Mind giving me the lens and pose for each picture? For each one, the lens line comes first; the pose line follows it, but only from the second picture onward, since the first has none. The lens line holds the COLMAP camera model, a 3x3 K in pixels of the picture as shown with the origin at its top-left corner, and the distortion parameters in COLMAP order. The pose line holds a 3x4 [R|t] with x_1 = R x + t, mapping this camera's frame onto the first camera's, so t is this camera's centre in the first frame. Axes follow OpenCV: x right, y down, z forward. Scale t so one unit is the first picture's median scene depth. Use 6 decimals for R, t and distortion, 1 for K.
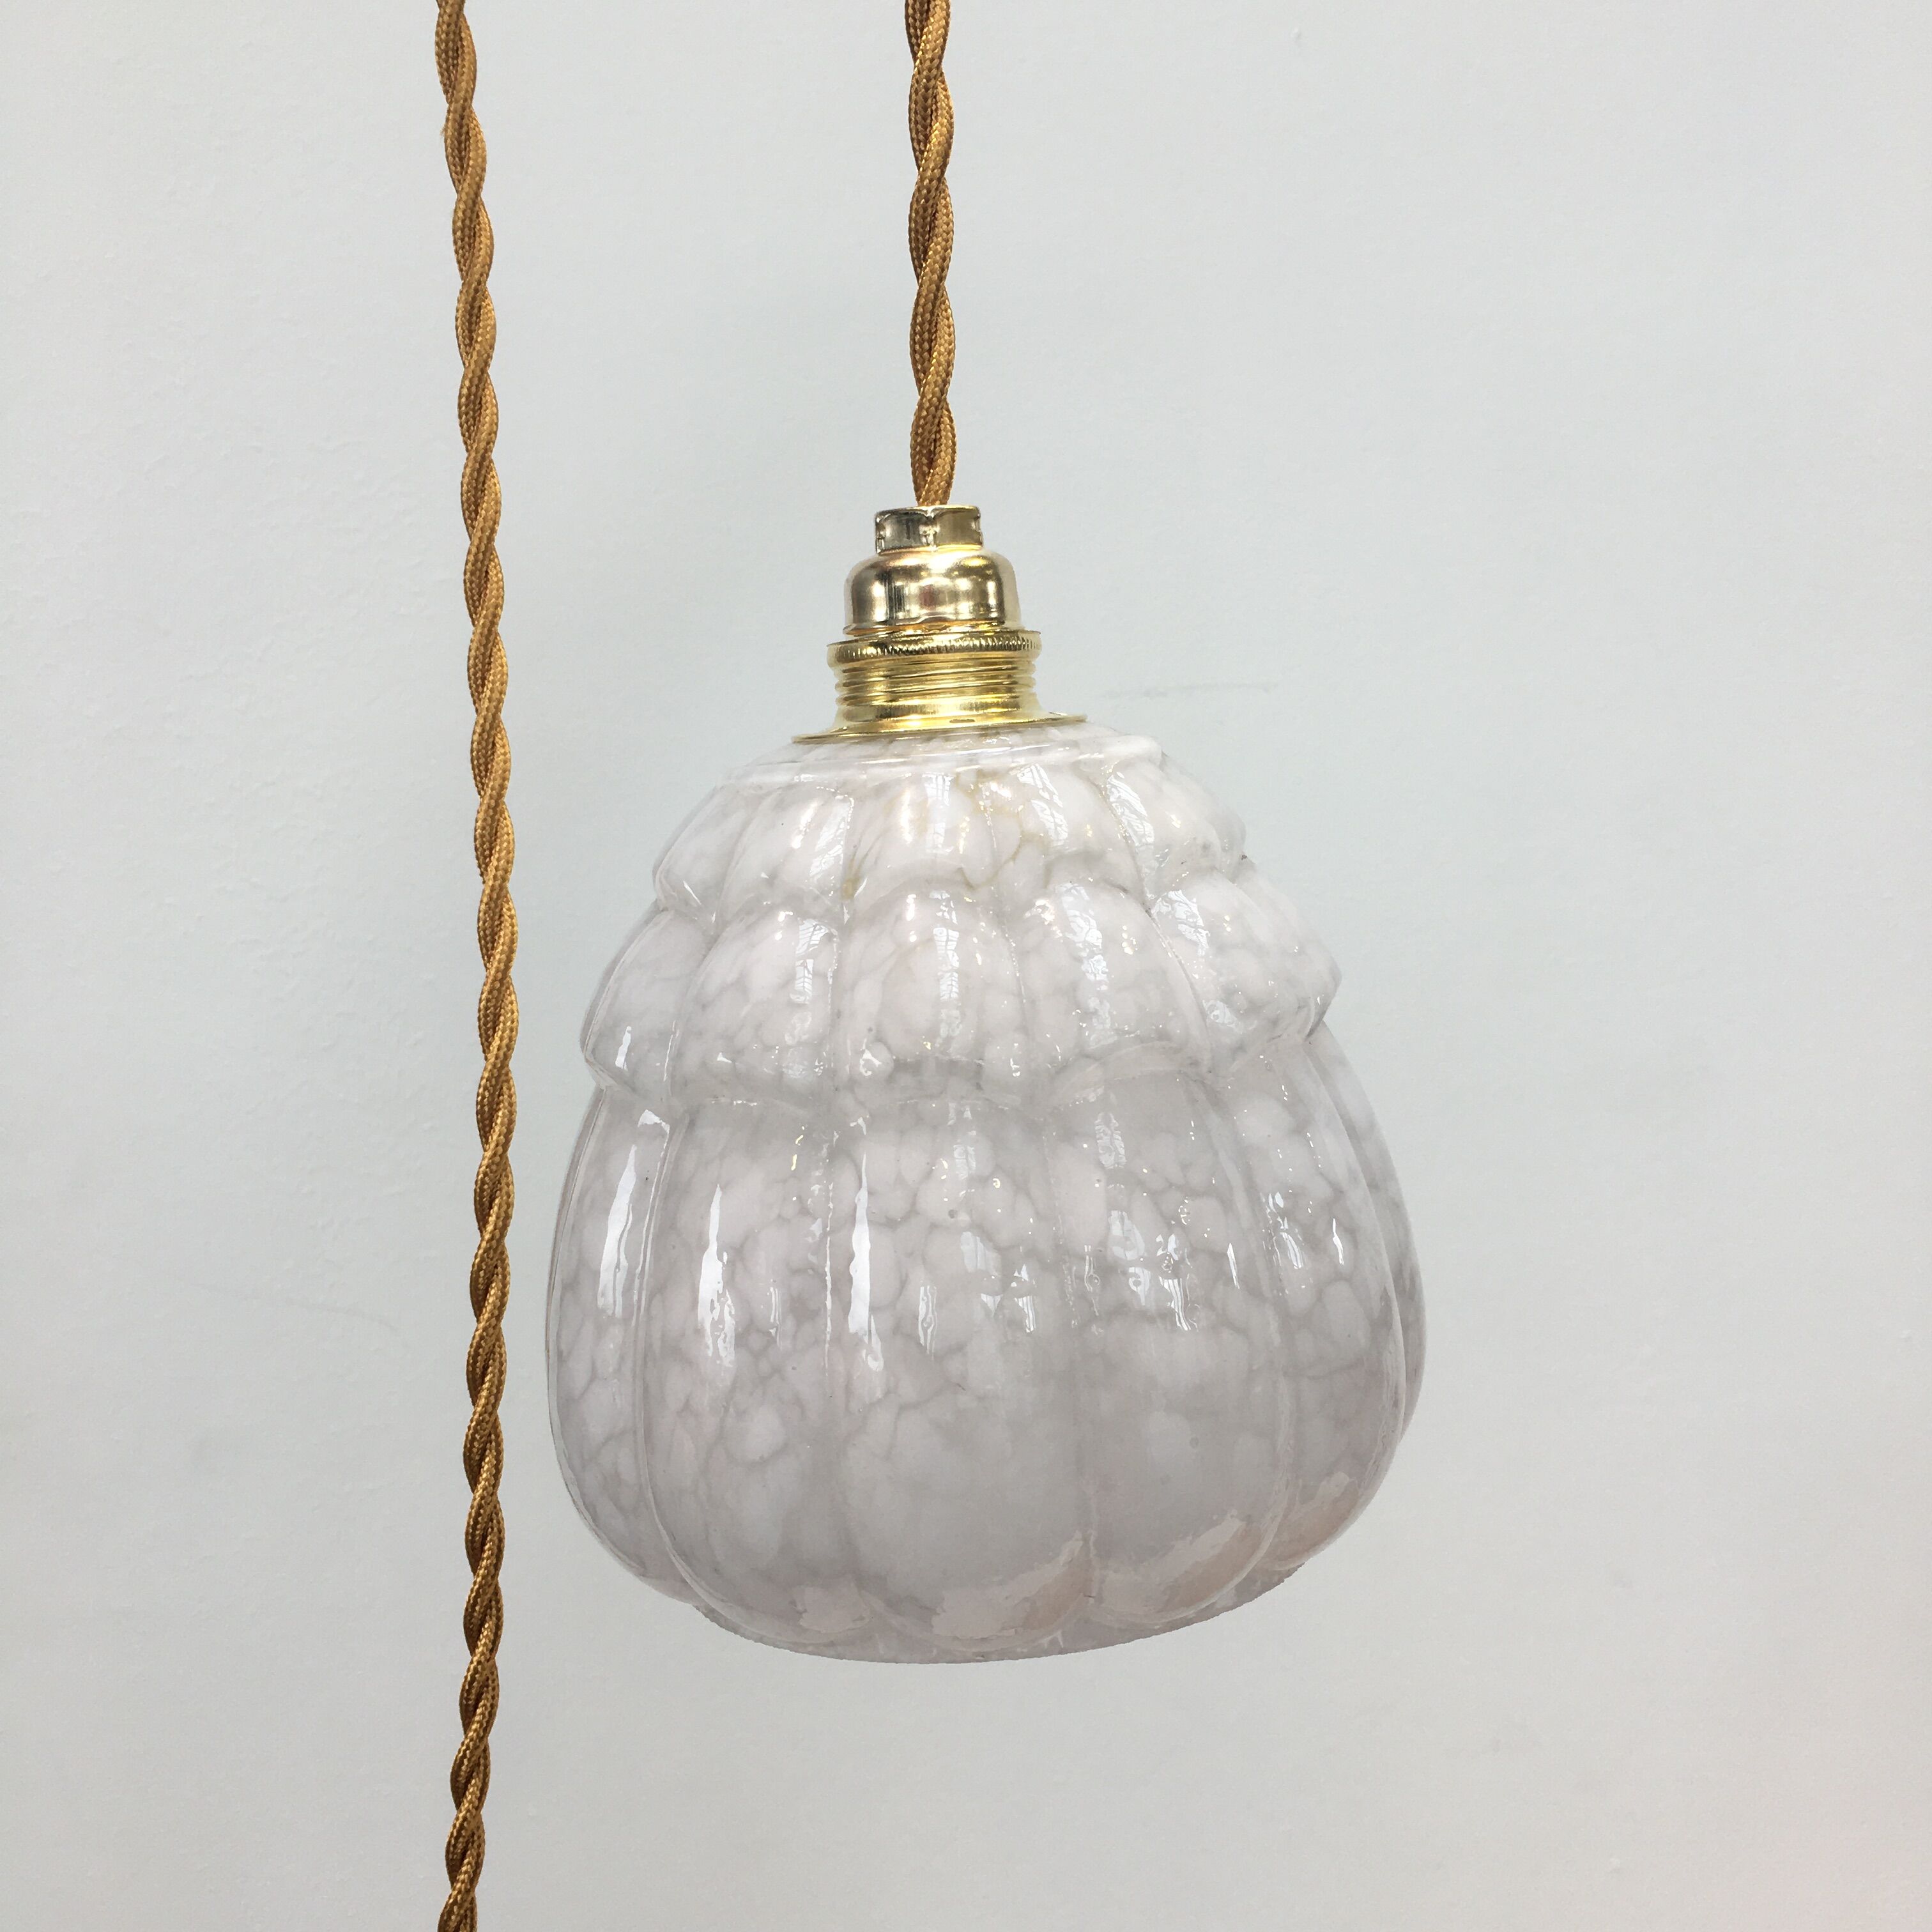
lens RADIAL K [[2484.3, 0, 966.0], [0, 2484.3, 966.0], [0, 0, 1]] dist [0.117971, 0.011025]
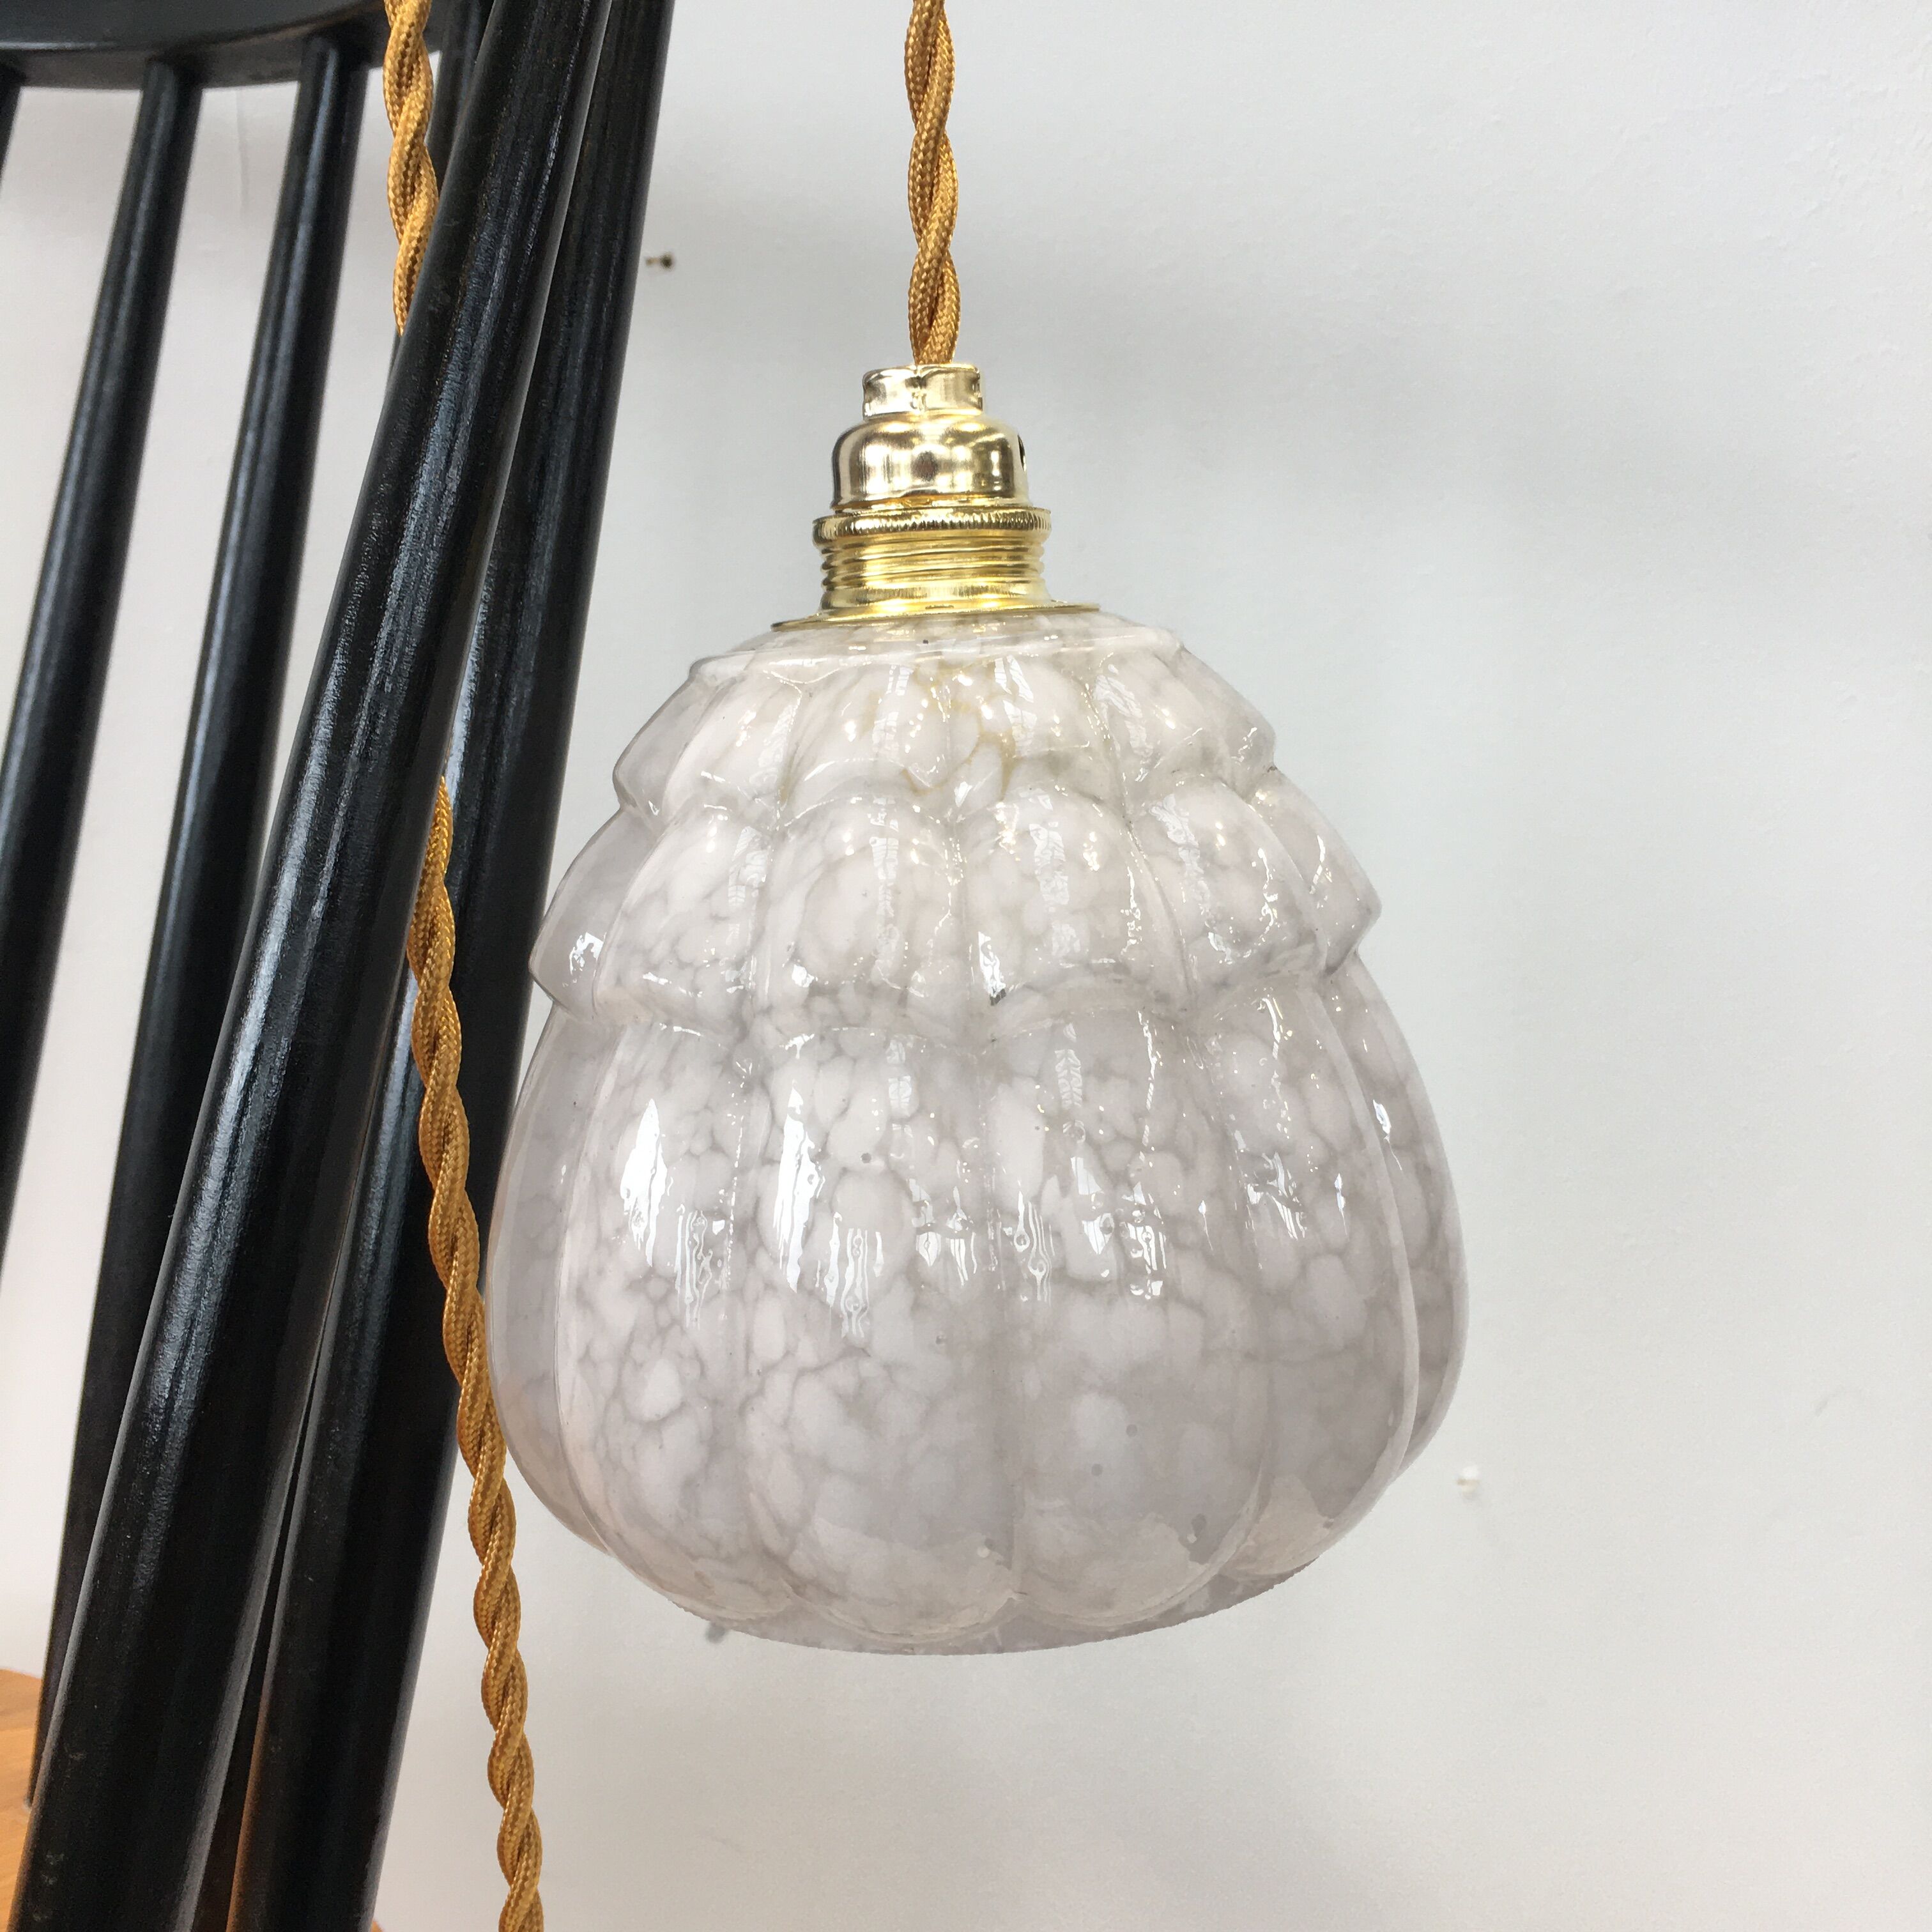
lens RADIAL K [[2484.3, 0, 966.0], [0, 2484.3, 966.0], [0, 0, 1]] dist [0.117971, 0.011025]
pose [[0.988447, 0.036924, -0.147002, 0.151395], [-0.032093, 0.998868, 0.035103, -0.001439], [0.148132, -0.029980, 0.988513, 0.123255]]
